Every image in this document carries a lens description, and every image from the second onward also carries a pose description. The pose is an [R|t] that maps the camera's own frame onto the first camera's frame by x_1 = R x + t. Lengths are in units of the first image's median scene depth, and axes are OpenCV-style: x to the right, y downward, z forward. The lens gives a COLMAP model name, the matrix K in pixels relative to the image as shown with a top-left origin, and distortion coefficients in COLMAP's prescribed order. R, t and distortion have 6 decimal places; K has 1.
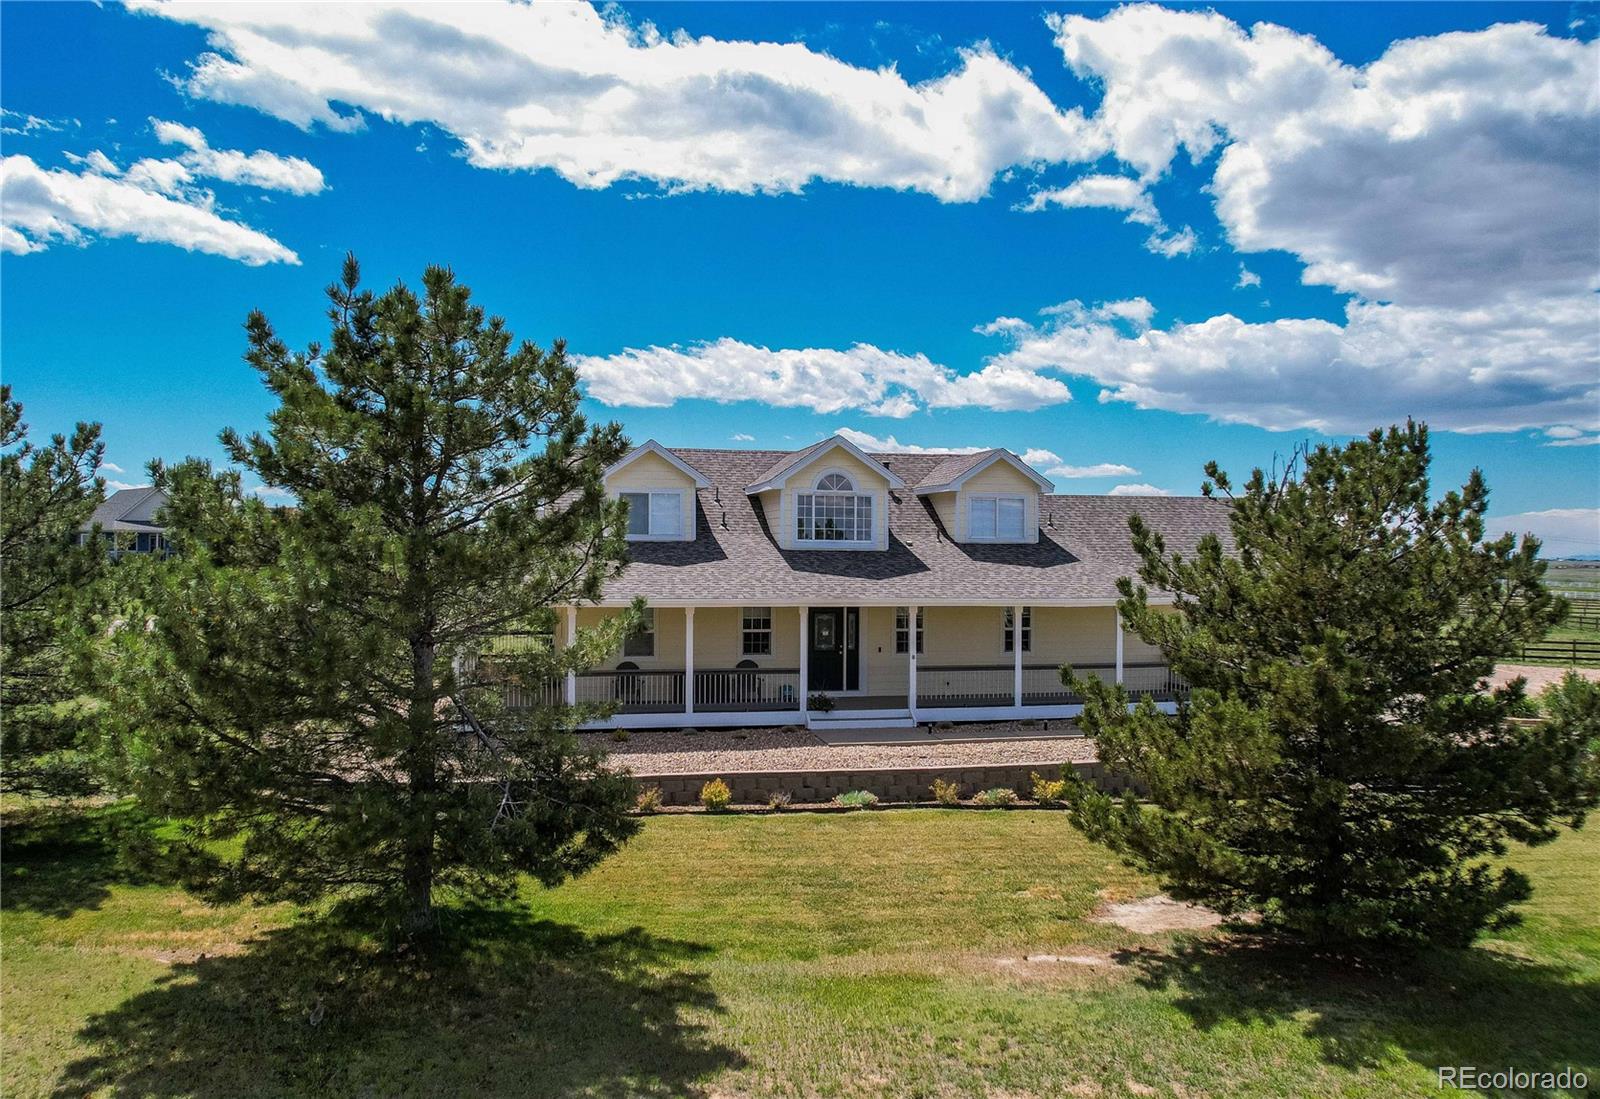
lens RADIAL K [[1287.2, 0, 800.0], [0, 1287.2, 549.5], [0, 0, 1]] dist [-0.049221, 0.001449]
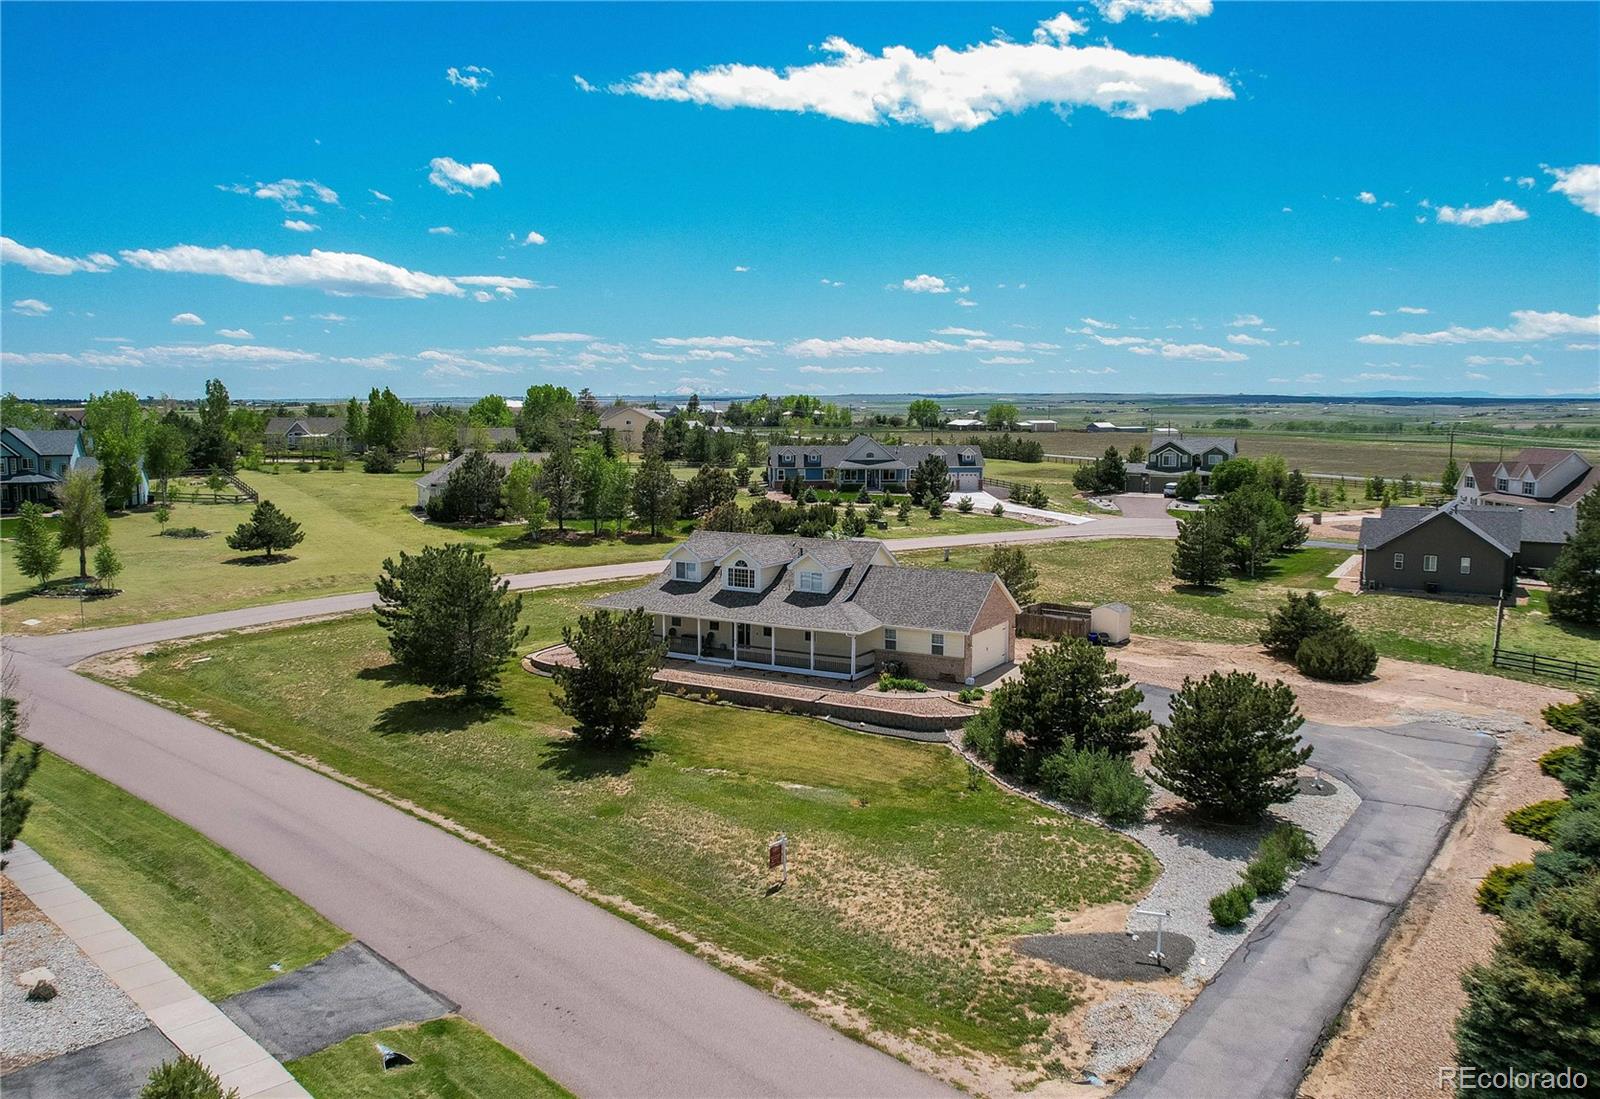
lens RADIAL K [[1295.9, 0, 714.6], [0, 1295.9, 548.0], [0, 0, 1]] dist [-0.047184, -0.000829]
pose [[0.692436, 0.071959, -0.717882, 0.066887], [0.017005, 0.993110, 0.115949, -0.014022], [0.721279, -0.092494, 0.686441, -0.027288]]
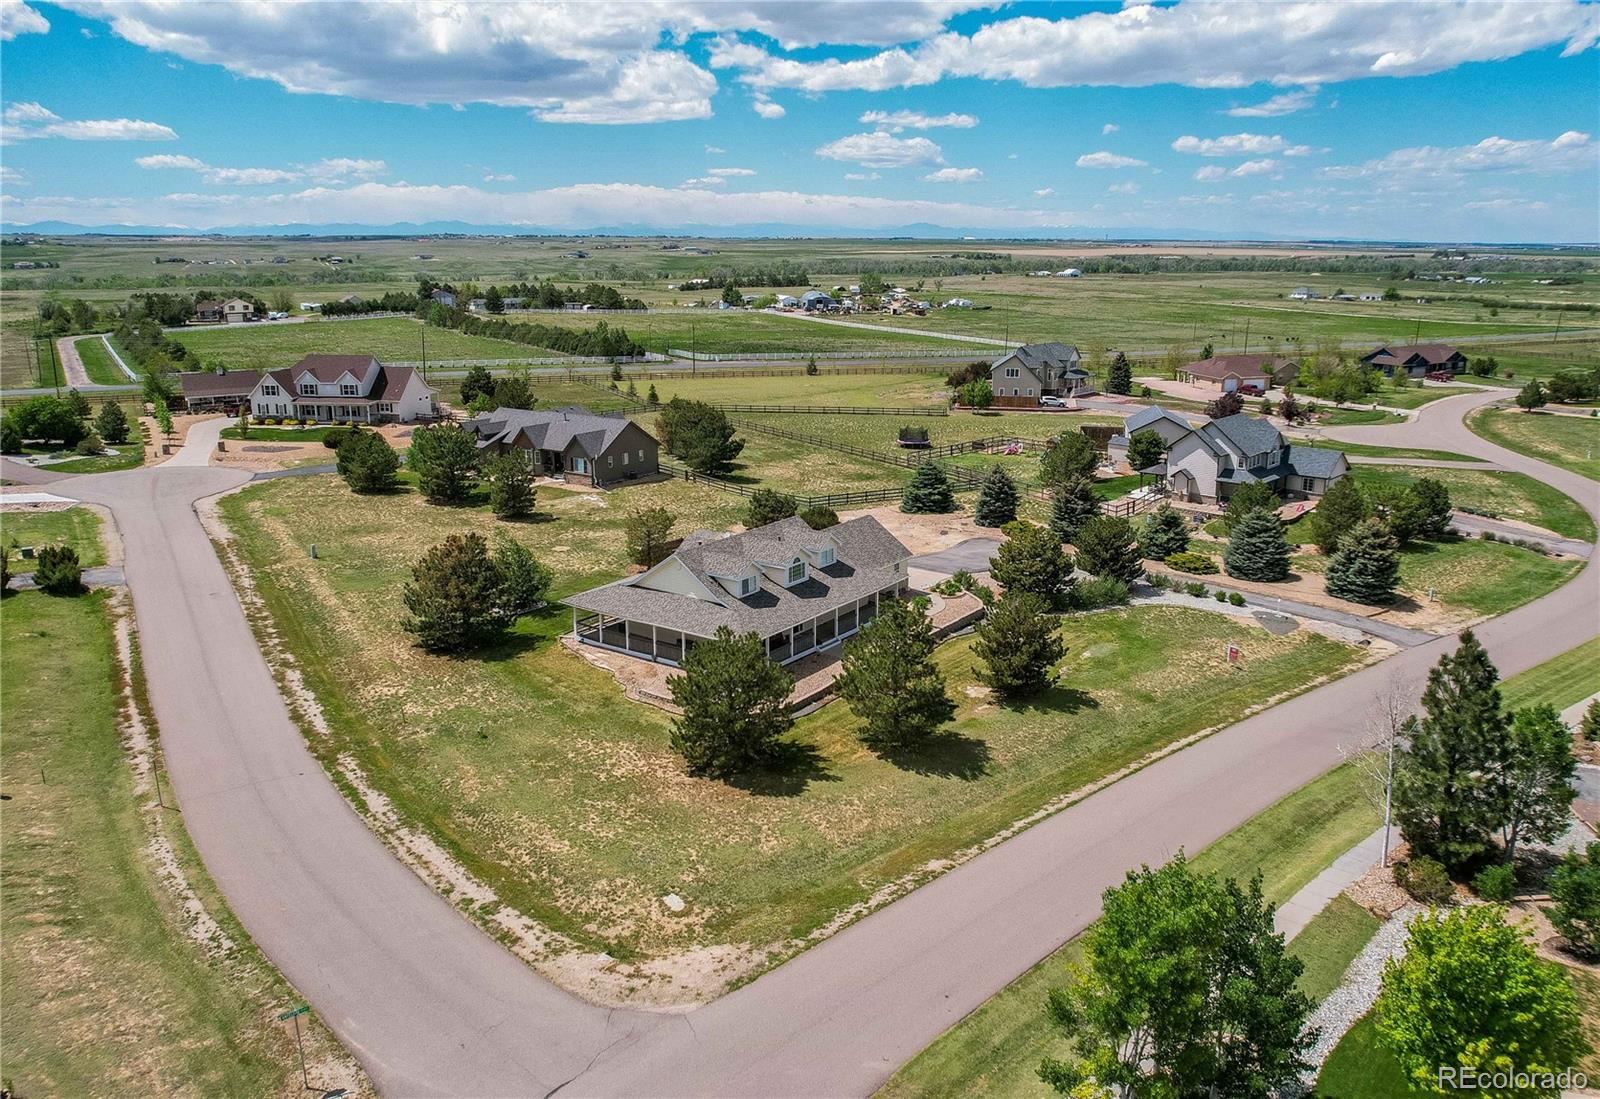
lens RADIAL K [[1287.2, 0, 800.0], [0, 1287.2, 549.5], [0, 0, 1]] dist [-0.049221, 0.001449]
pose [[0.746117, -0.184576, 0.639720, -0.069541], [0.003275, 0.961812, 0.273690, -0.033610], [-0.665807, -0.202110, 0.718229, -0.041022]]
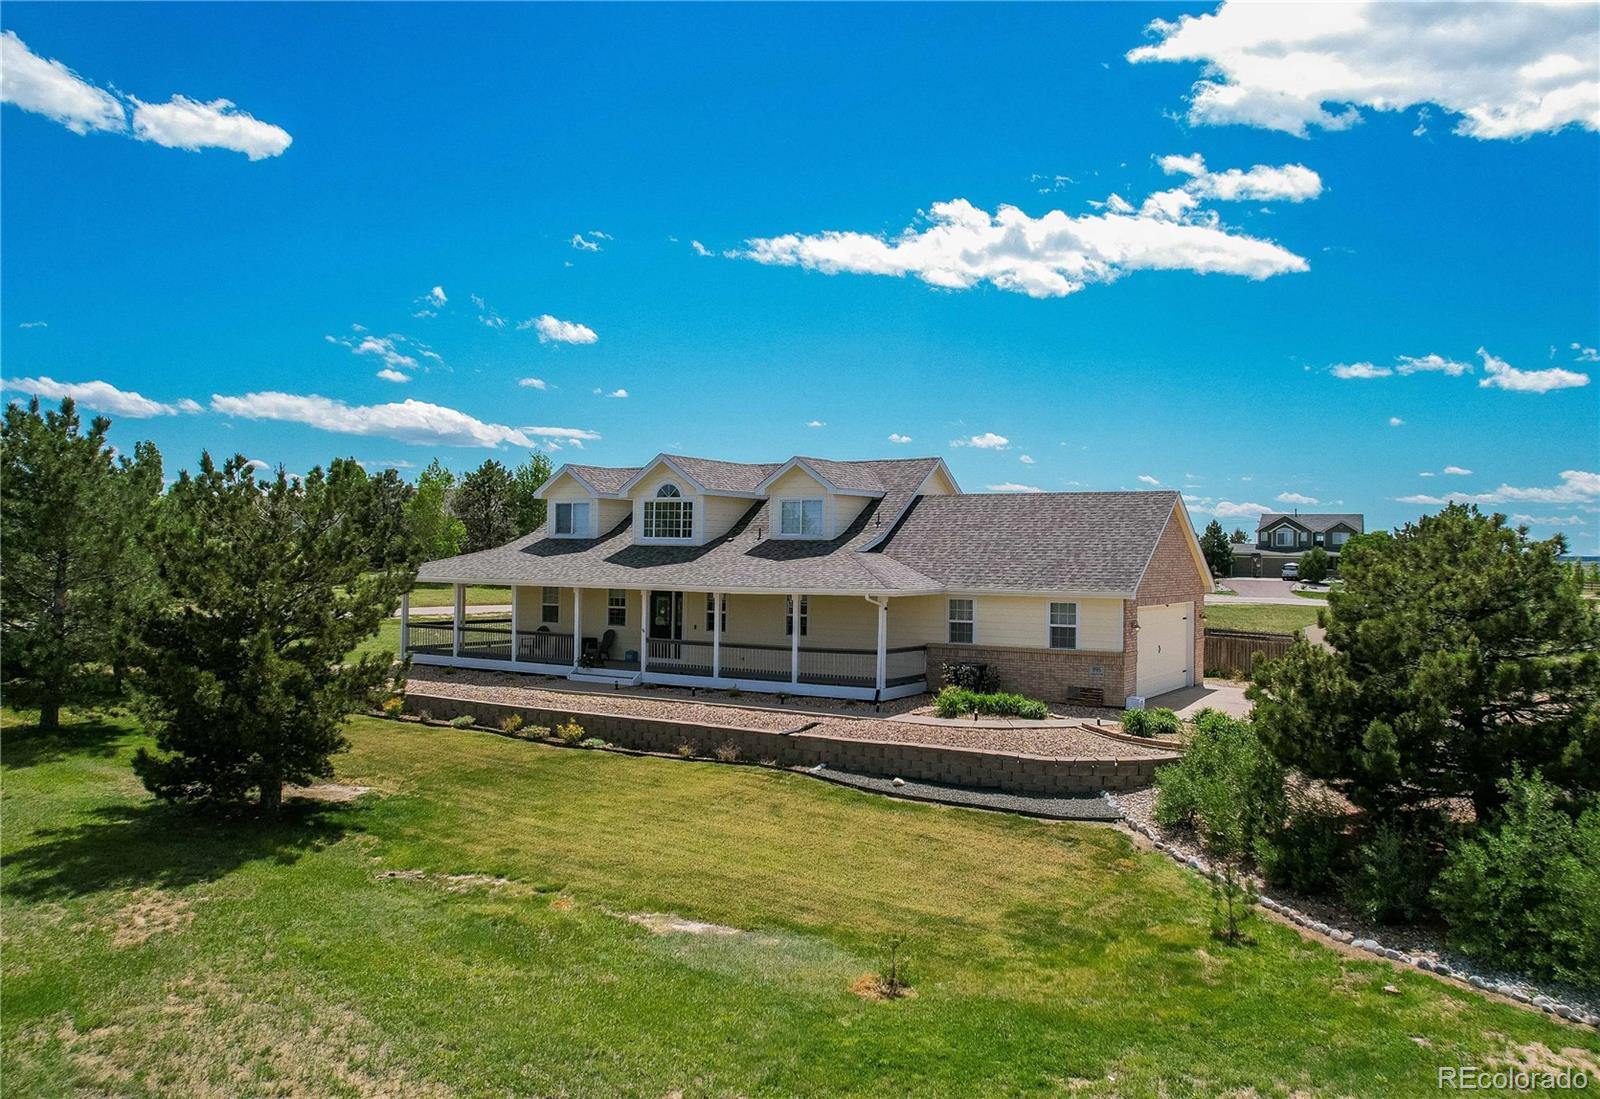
lens RADIAL K [[1287.2, 0, 800.0], [0, 1287.2, 549.5], [0, 0, 1]] dist [-0.049221, 0.001449]
pose [[0.711905, 0.000829, -0.702275, 0.038074], [-0.003164, 0.999993, -0.002027, 0.000246], [0.702268, 0.003665, 0.711903, 0.007752]]
